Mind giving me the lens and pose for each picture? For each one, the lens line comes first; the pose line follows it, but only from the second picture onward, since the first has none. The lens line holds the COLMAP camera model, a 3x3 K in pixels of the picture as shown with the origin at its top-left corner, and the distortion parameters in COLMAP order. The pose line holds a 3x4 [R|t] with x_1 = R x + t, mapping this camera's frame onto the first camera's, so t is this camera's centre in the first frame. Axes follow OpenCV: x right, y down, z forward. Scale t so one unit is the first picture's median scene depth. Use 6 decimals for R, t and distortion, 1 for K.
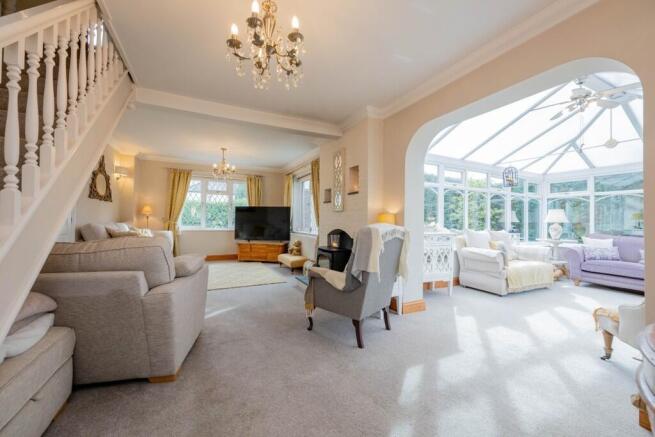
lens RADIAL K [[252.6, 0, 327.5], [0, 252.6, 218.5], [0, 0, 1]] dist [0.000466, 0.000060]
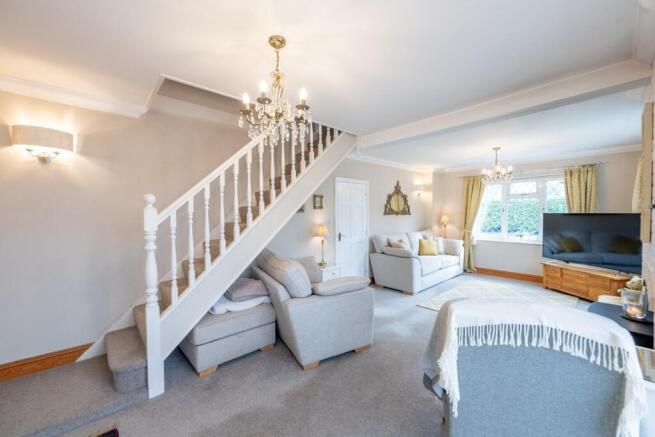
lens RADIAL K [[259.1, 0, 327.5], [0, 259.1, 218.5], [0, 0, 1]] dist [-0.019725, -0.000002]
pose [[0.279407, 0.008898, -0.960132, 0.213396], [0.009594, 0.999881, 0.012059, -0.055642], [0.960125, -0.012581, 0.279288, 0.208741]]
